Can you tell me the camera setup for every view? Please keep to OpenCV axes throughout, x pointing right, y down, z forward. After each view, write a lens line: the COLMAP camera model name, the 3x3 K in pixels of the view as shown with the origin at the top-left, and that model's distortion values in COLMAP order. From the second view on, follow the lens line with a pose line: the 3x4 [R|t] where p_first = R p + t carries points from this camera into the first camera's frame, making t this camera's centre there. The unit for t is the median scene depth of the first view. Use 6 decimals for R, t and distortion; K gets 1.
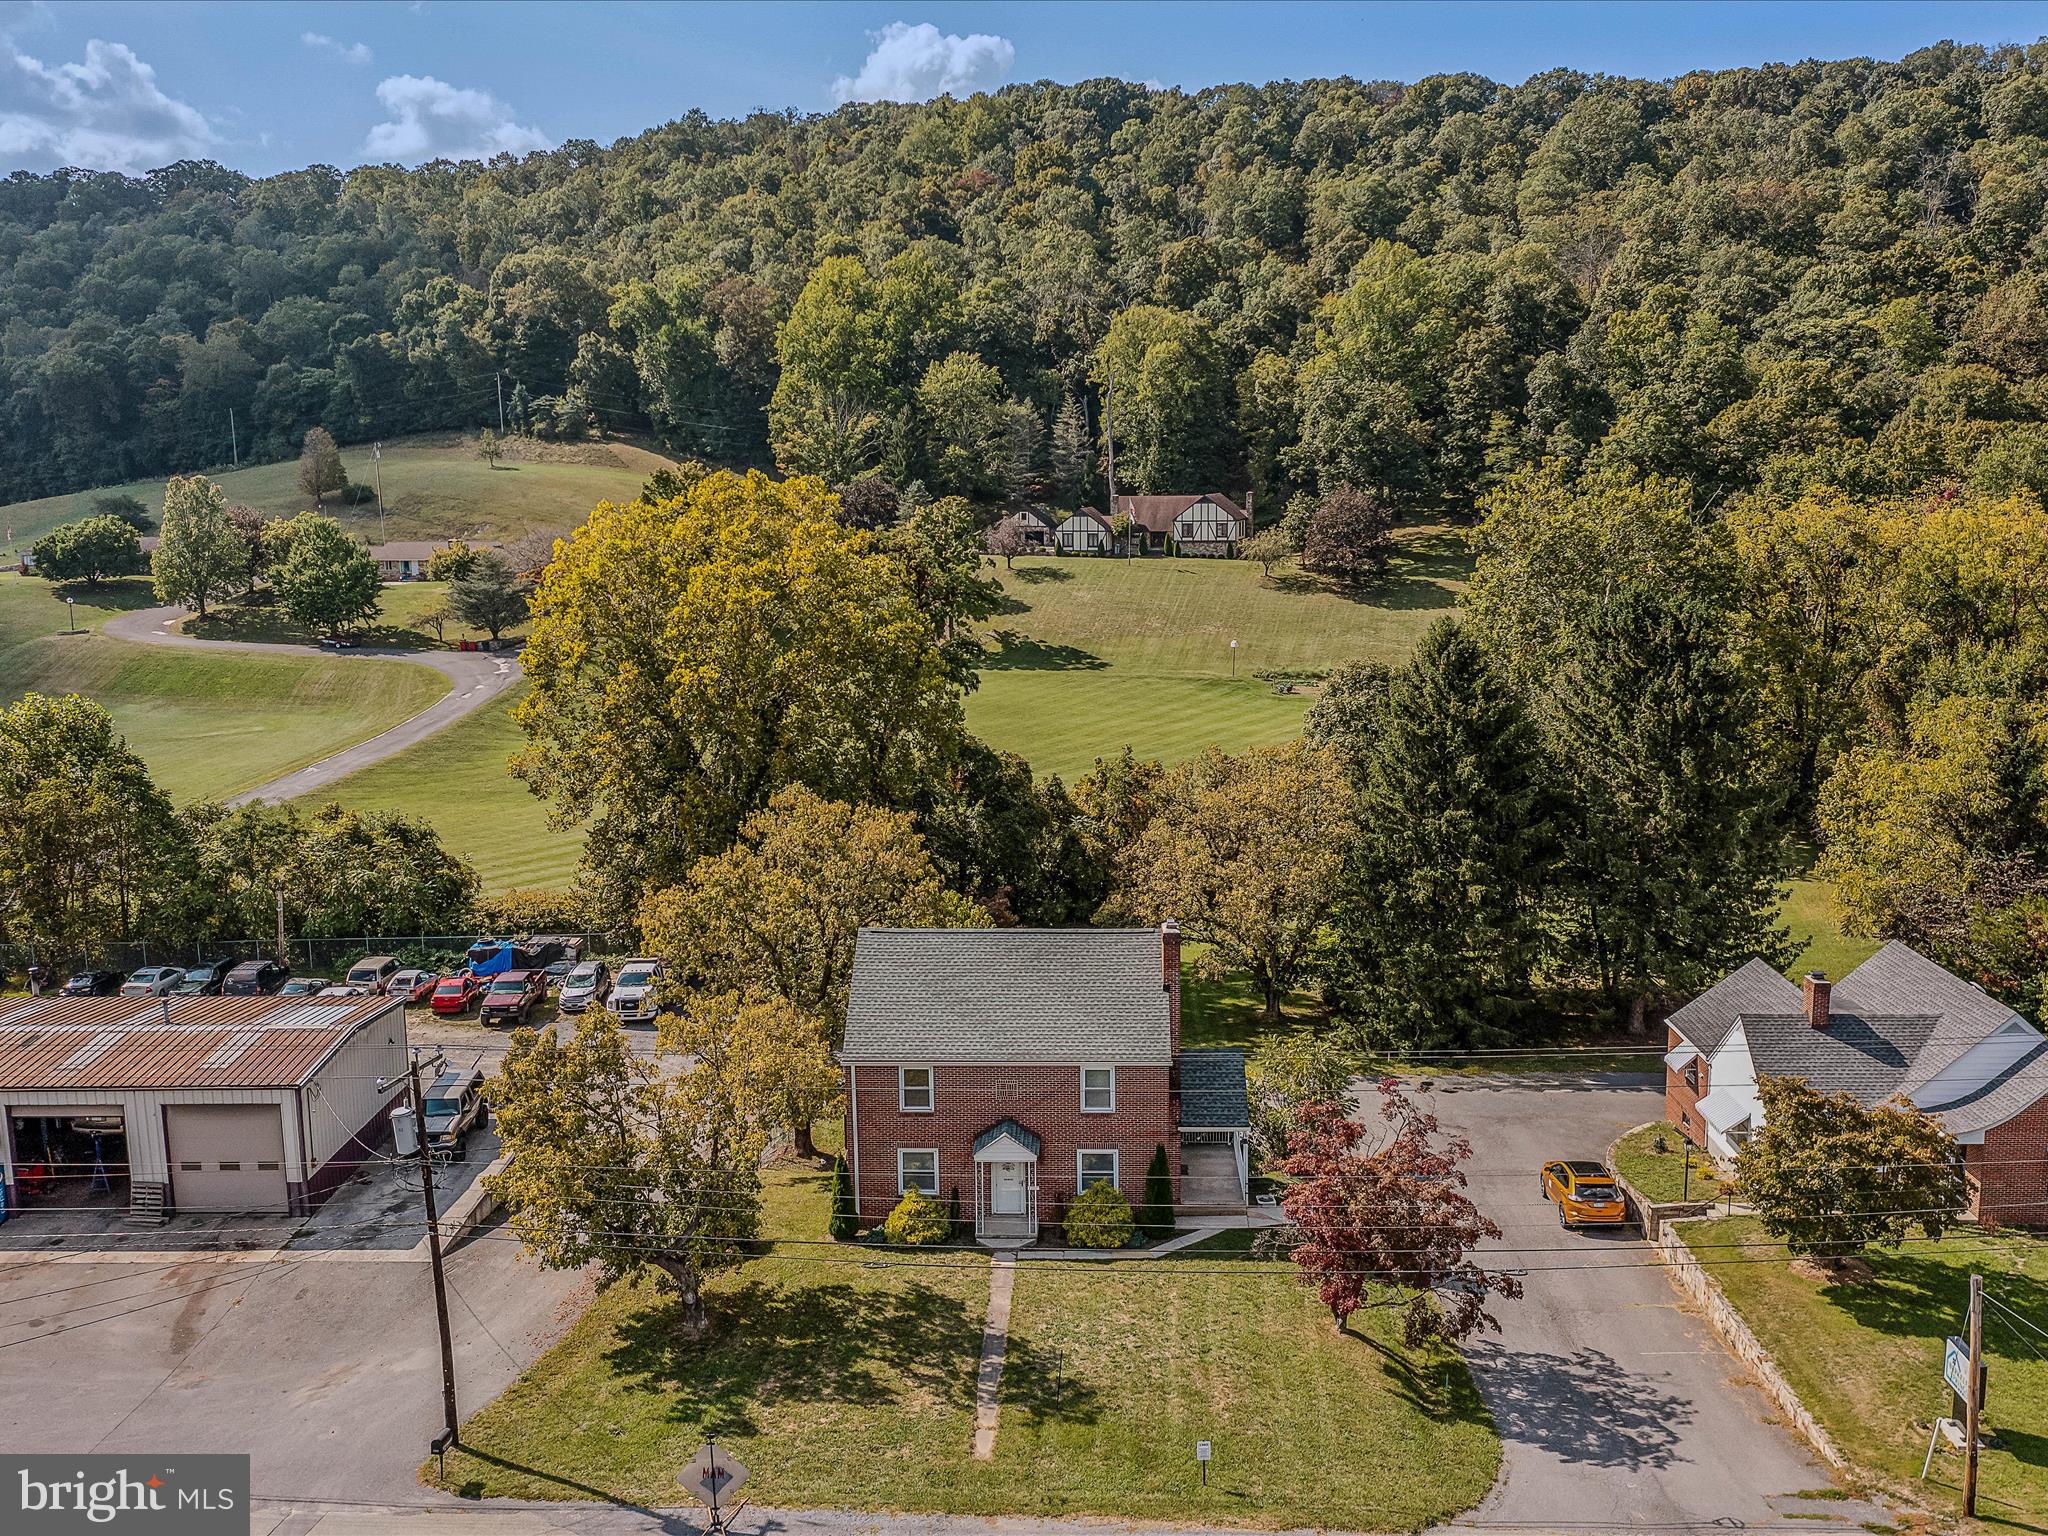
lens RADIAL K [[1829.2, 0, 1021.5], [0, 1829.2, 764.1], [0, 0, 1]] dist [-0.020209, 0.003859]
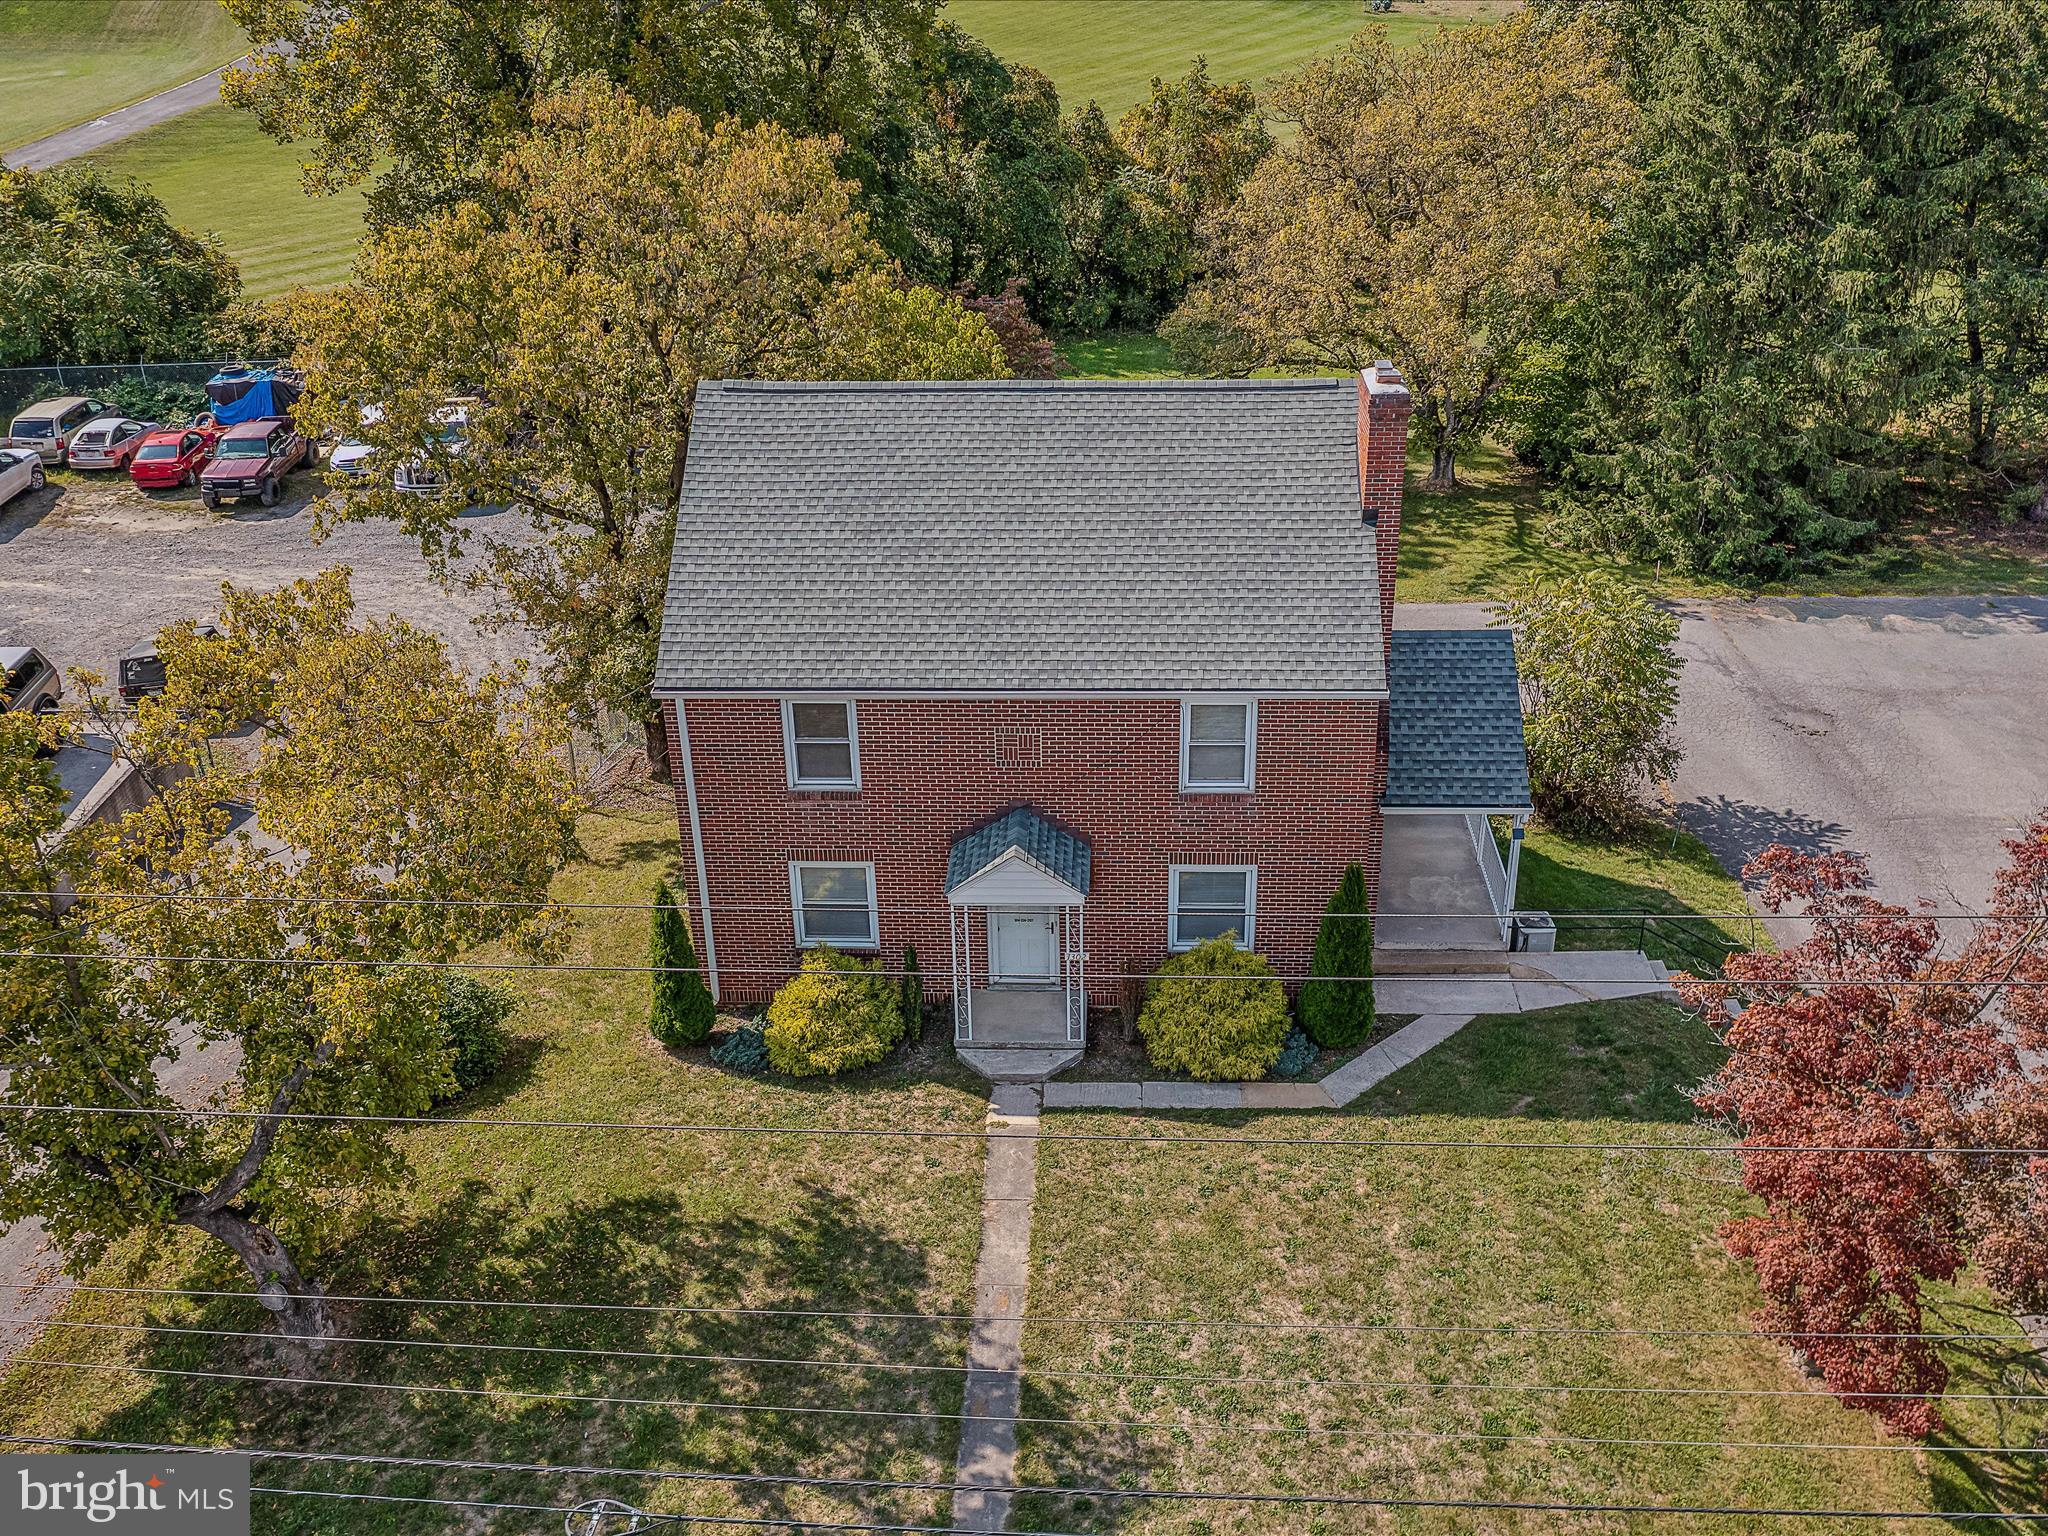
lens RADIAL K [[1848.4, 0, 1014.6], [0, 1848.4, 758.2], [0, 0, 1]] dist [-0.016425, 0.001573]
pose [[0.999867, -0.004782, -0.015607, -0.000445], [0.009531, 0.947249, 0.320356, 0.008347], [0.013252, -0.320462, 0.947169, 0.142579]]
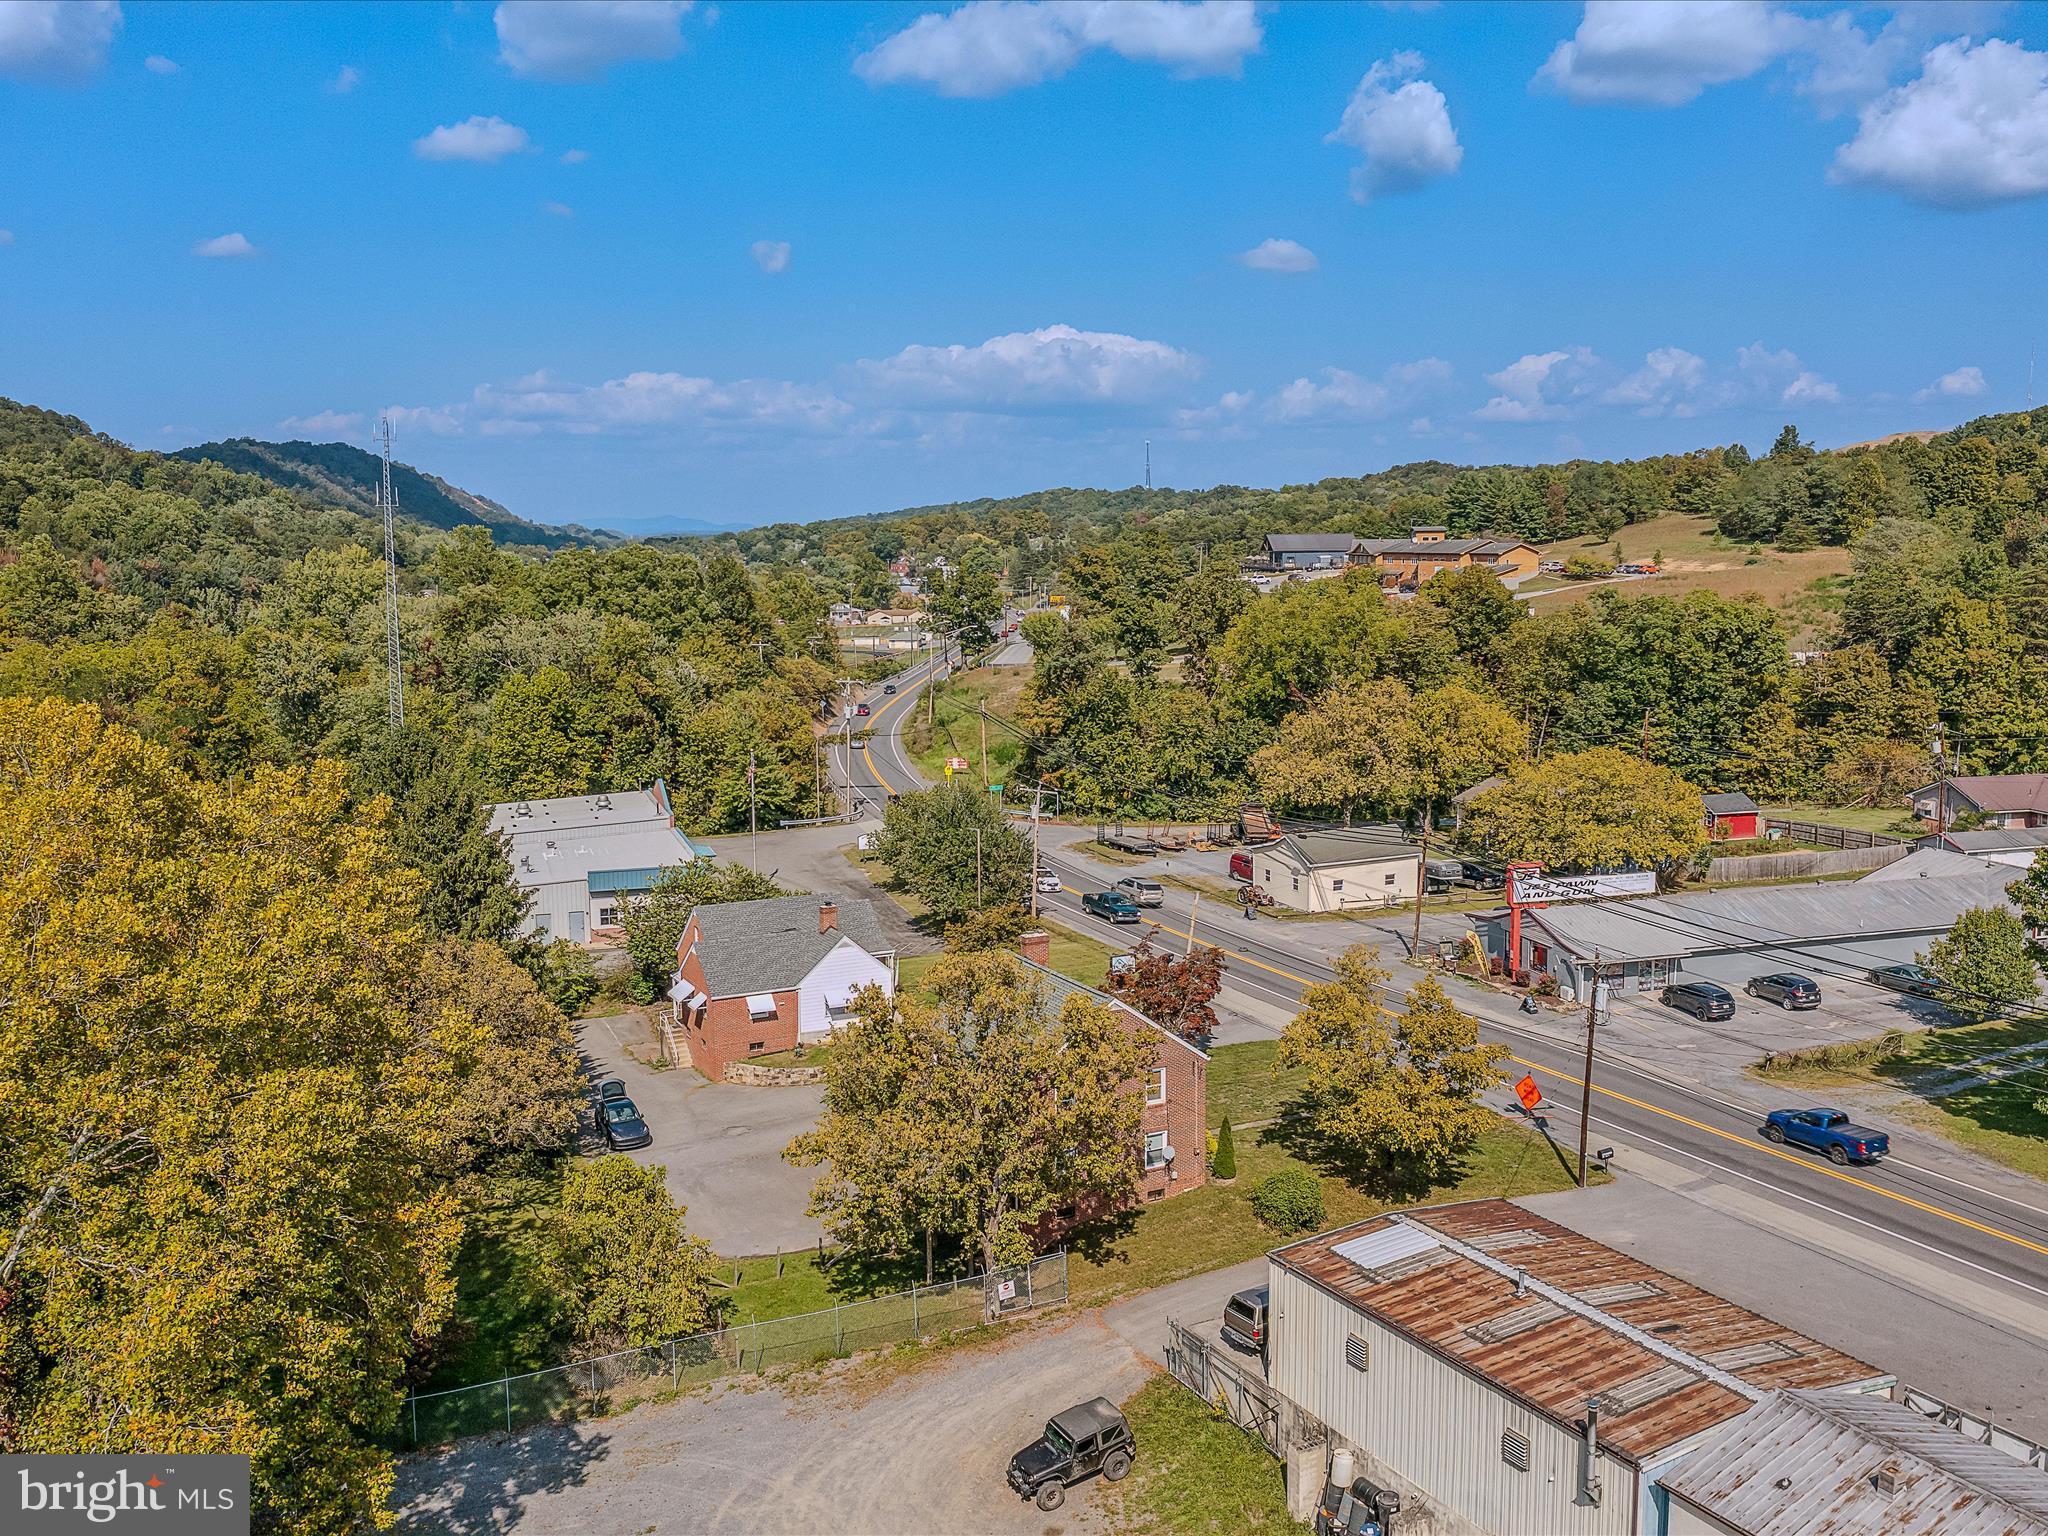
lens RADIAL K [[1819.4, 0, 1019.5], [0, 1819.4, 764.3], [0, 0, 1]] dist [-0.010940, -0.005189]
pose [[-0.488002, -0.093925, 0.867774, -0.297419], [0.157934, 0.968281, 0.193620, -0.082997], [-0.858435, 0.231538, -0.457689, 0.426984]]
